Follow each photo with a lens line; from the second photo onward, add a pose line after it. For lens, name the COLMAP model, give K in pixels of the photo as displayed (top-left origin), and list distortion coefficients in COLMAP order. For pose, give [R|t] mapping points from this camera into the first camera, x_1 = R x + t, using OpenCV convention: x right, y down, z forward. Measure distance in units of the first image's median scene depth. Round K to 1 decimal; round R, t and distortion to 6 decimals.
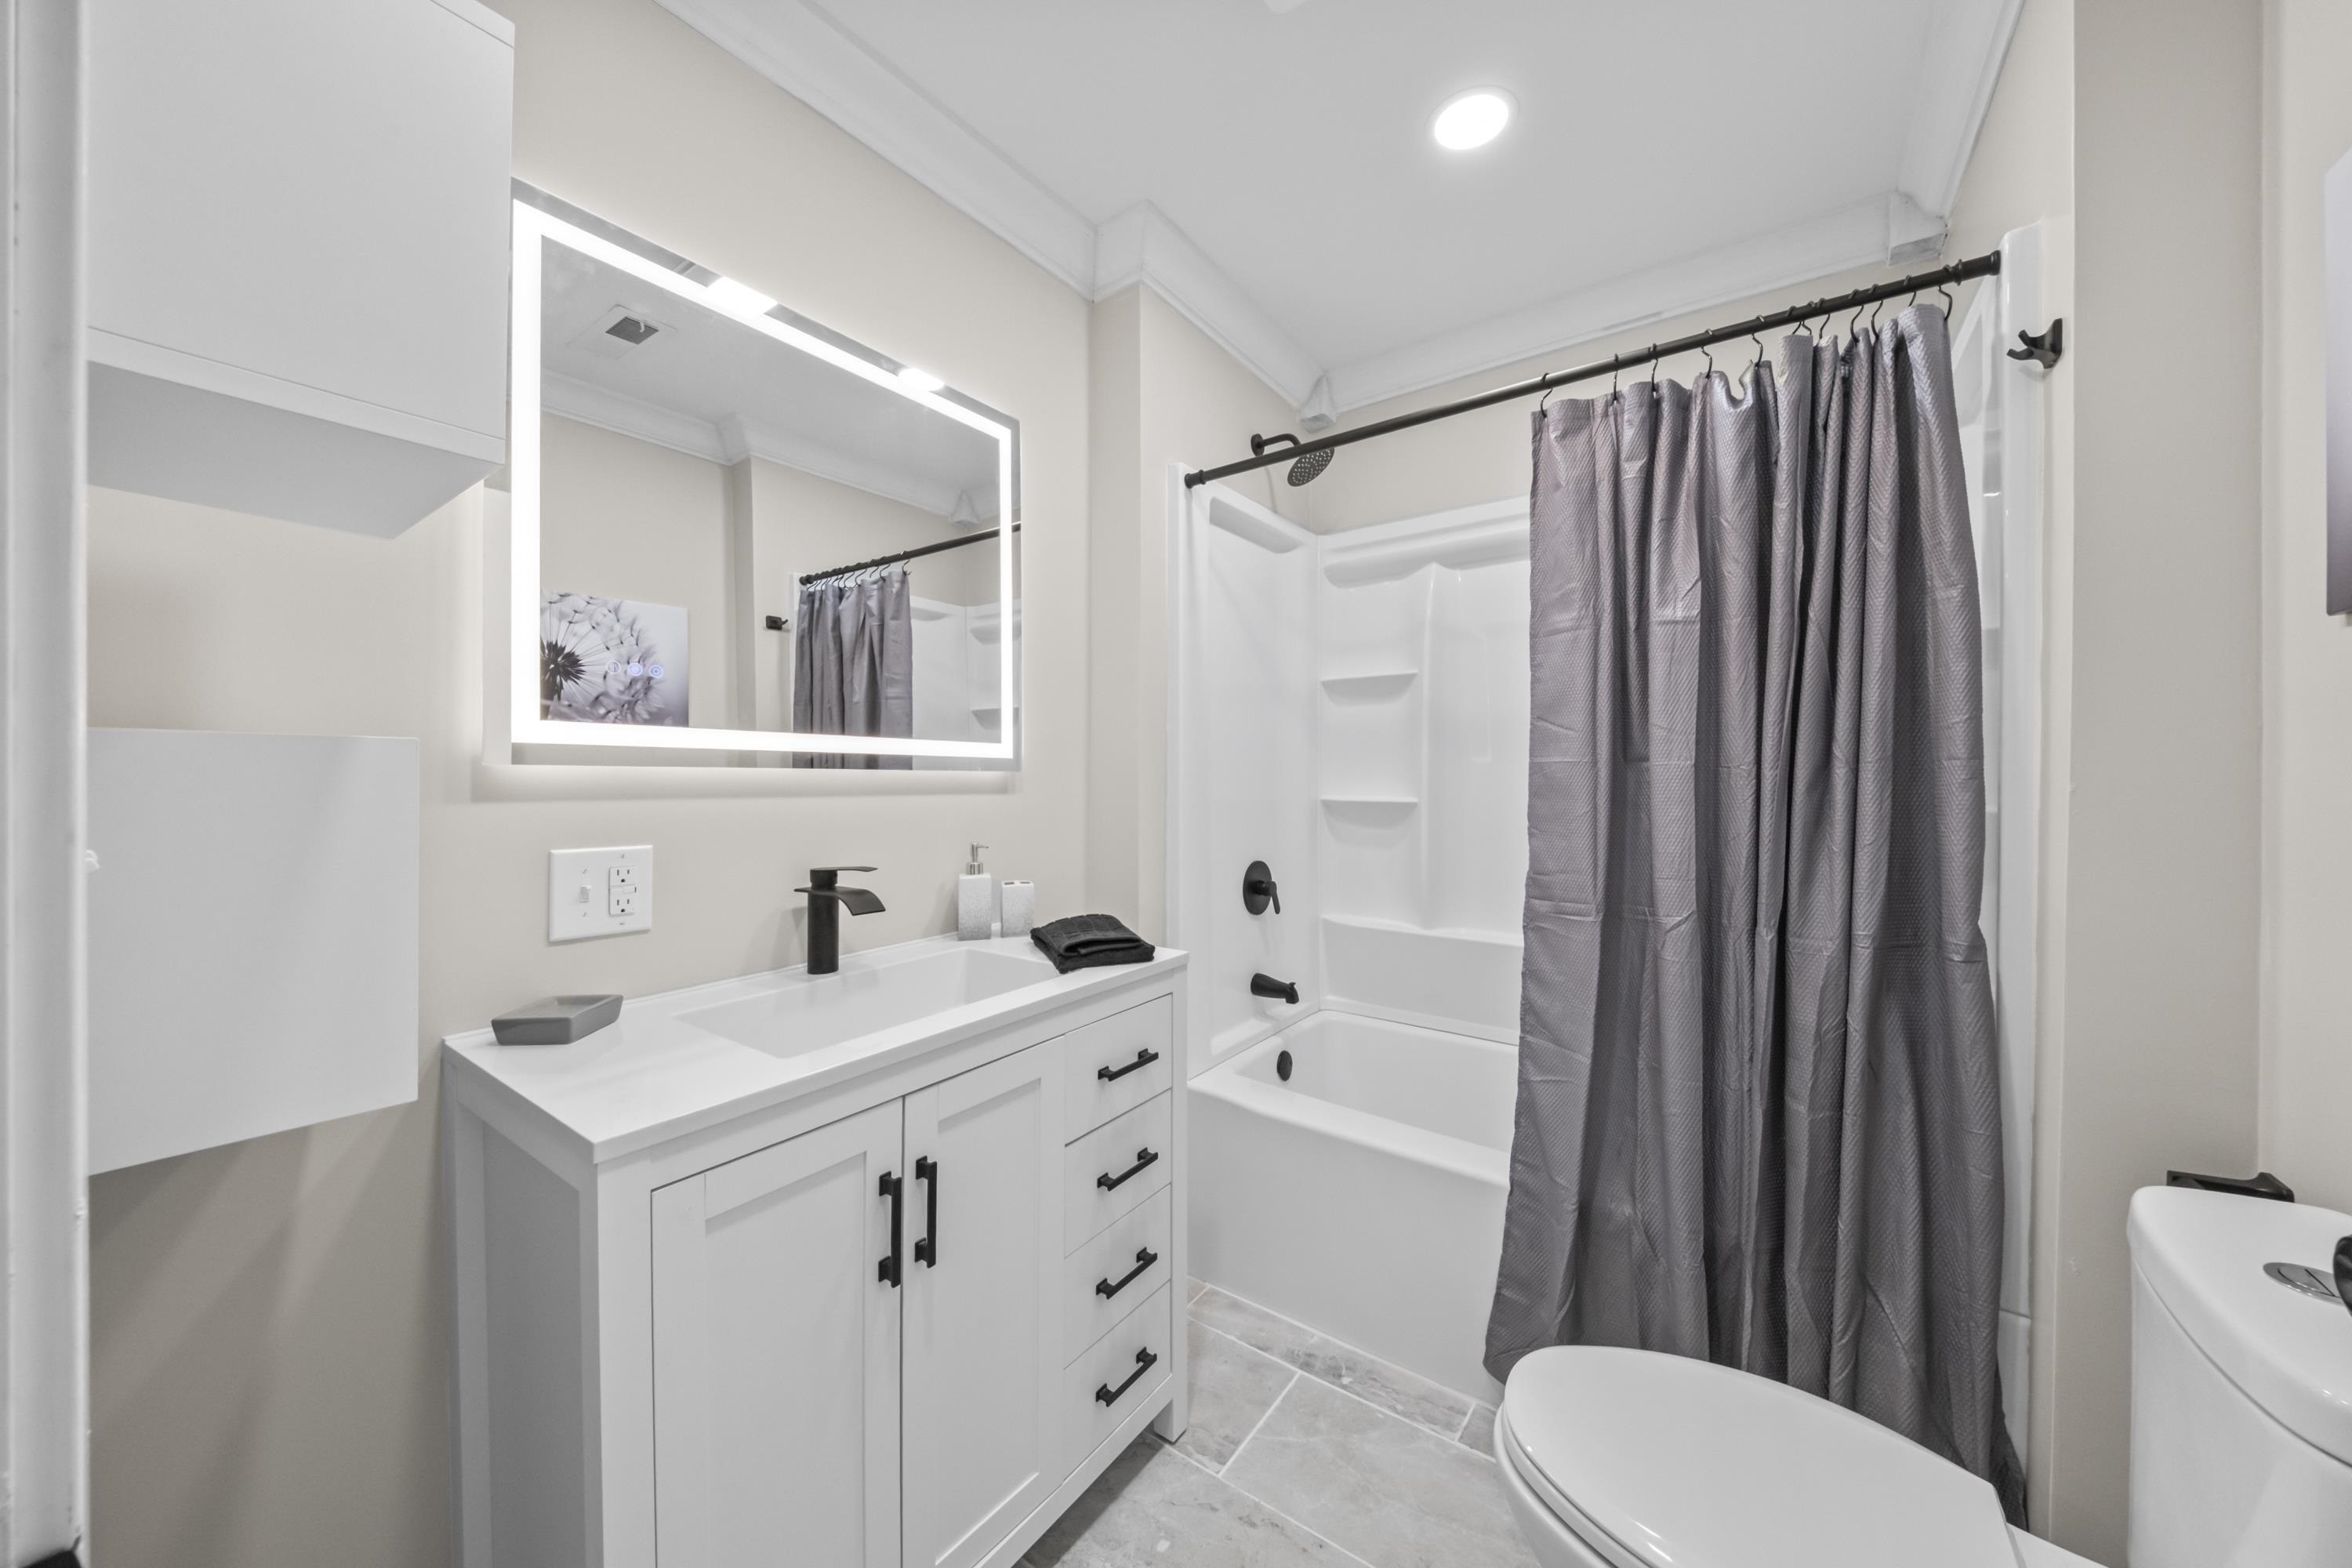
lens RADIAL K [[807.5, 0, 1169.6], [0, 807.5, 765.0], [0, 0, 1]] dist [0.001865, 0.000002]
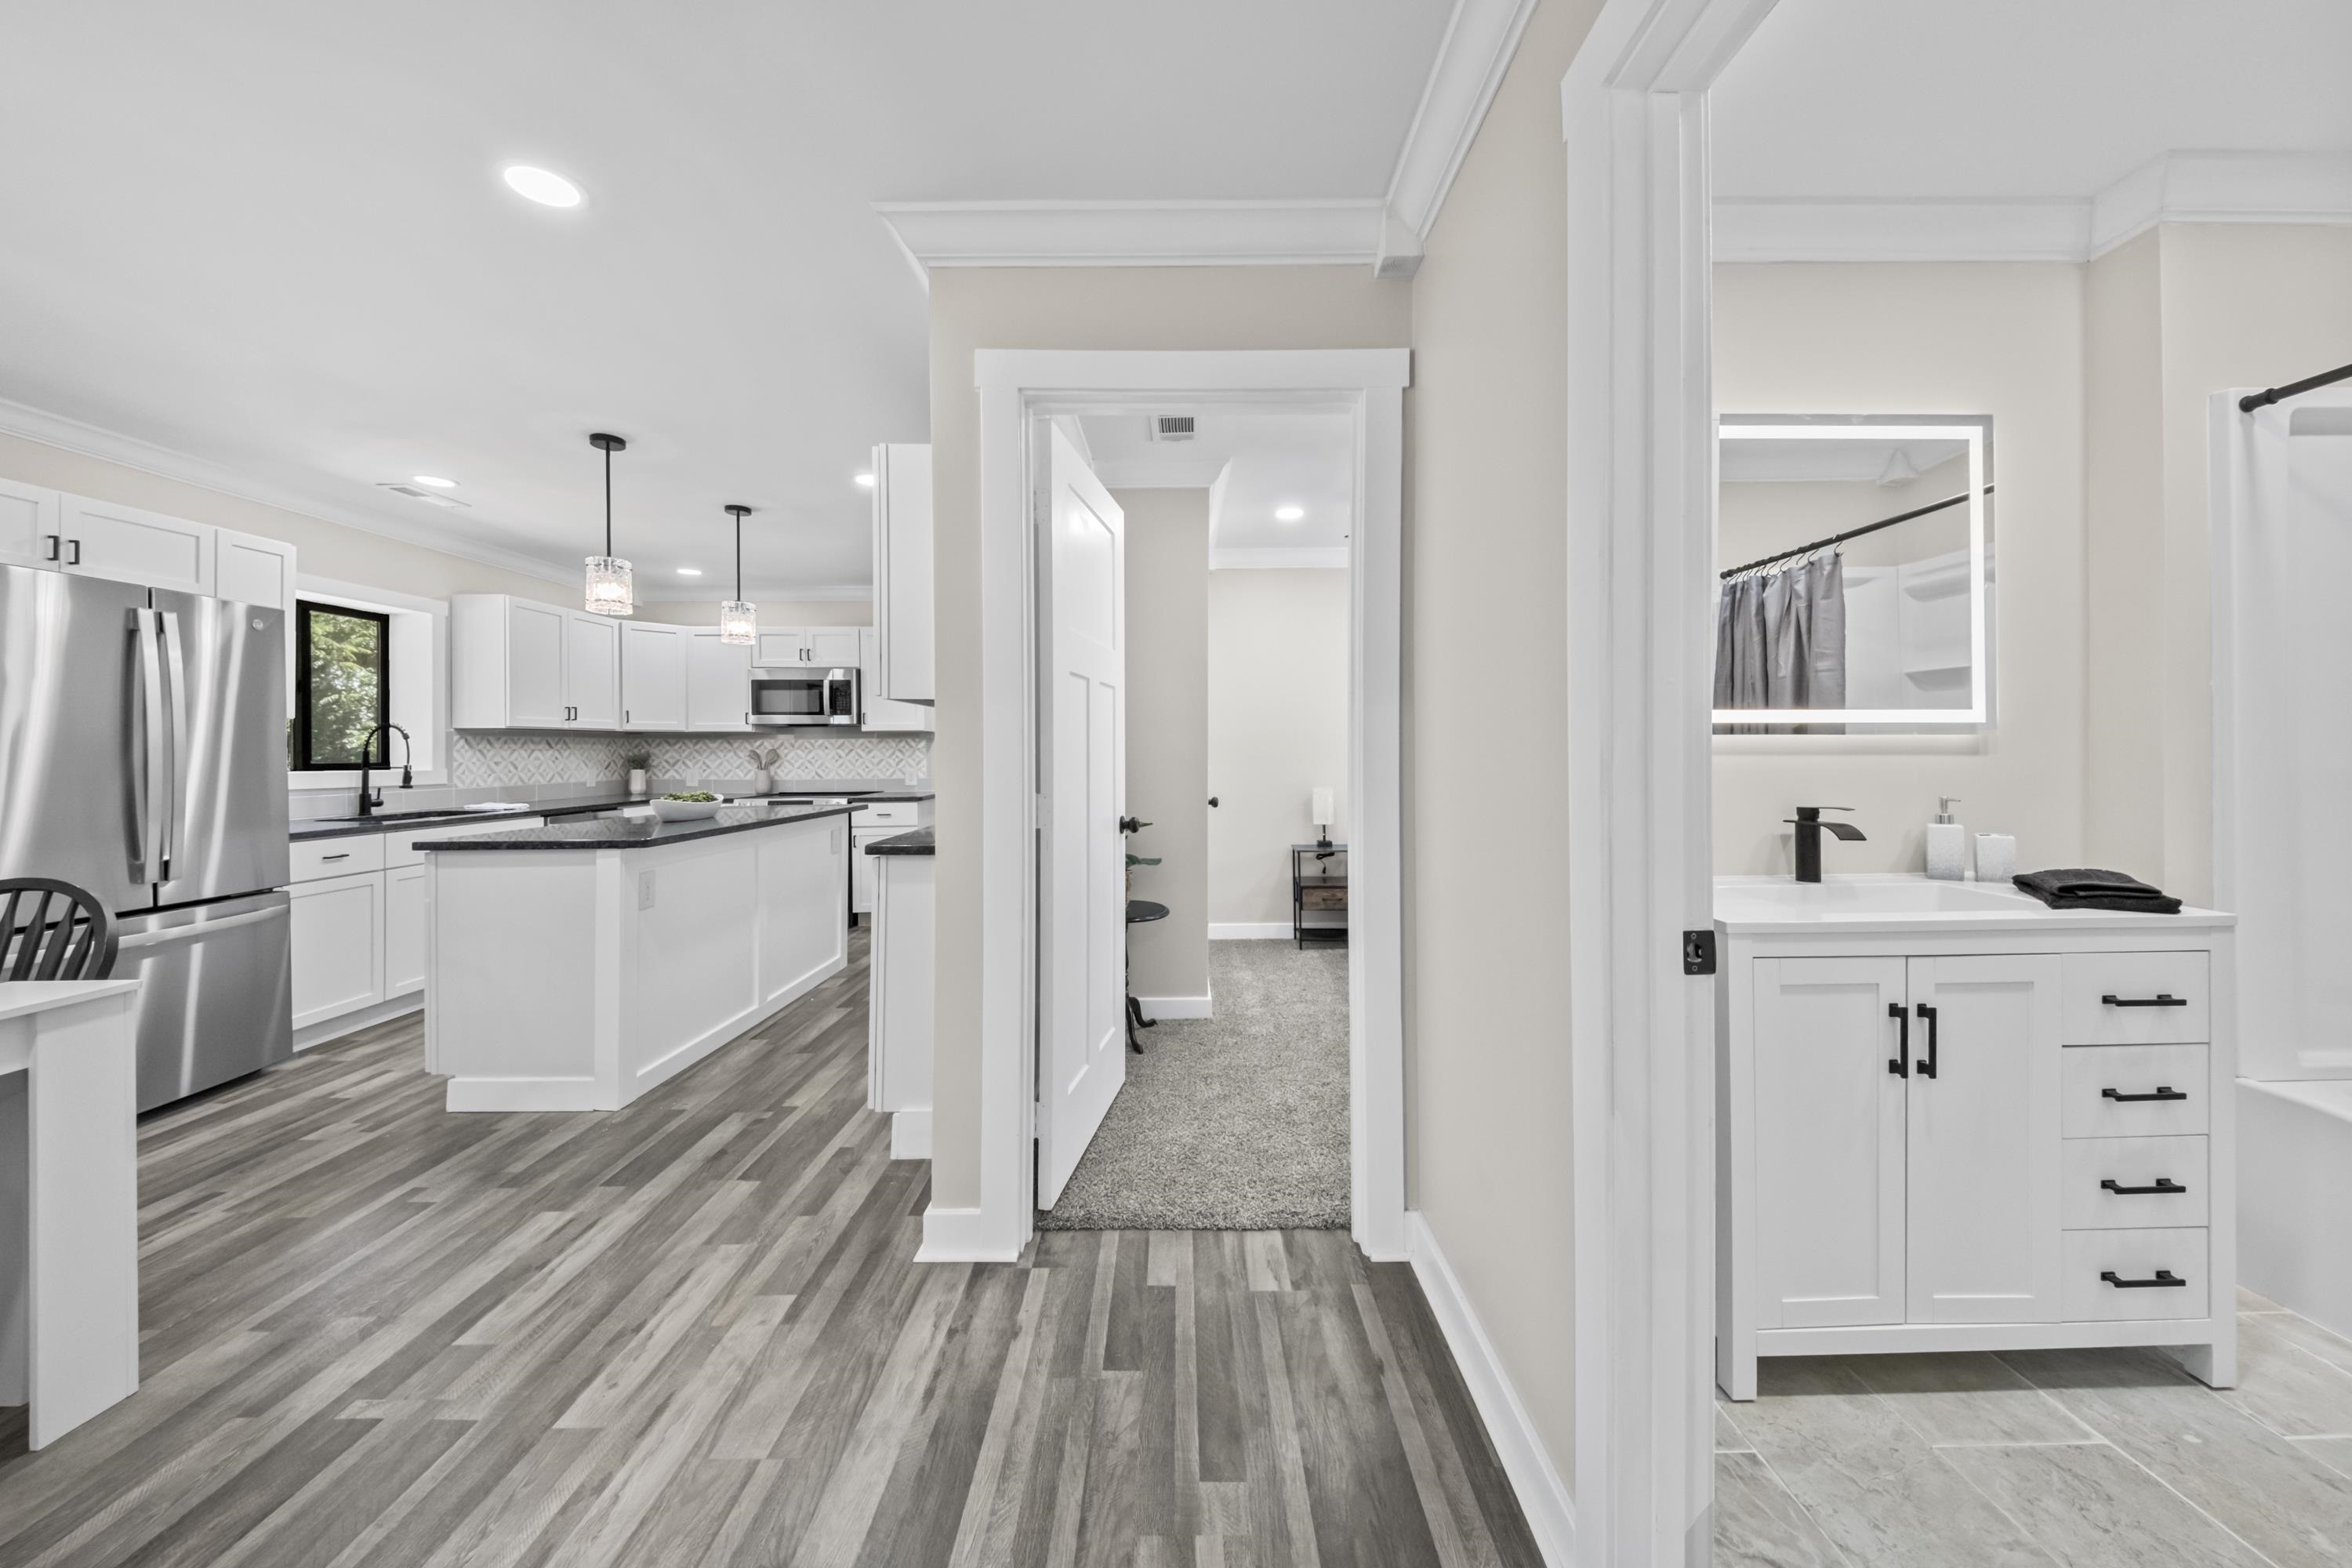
lens RADIAL K [[834.4, 0, 1187.2], [0, 834.4, 755.1], [0, 0, 1]] dist [-0.005094, 0.000101]
pose [[0.604554, -0.003695, -0.796556, 0.031878], [0.017734, 0.999804, 0.008822, 0.004952], [0.796367, -0.019460, 0.604501, -0.369862]]
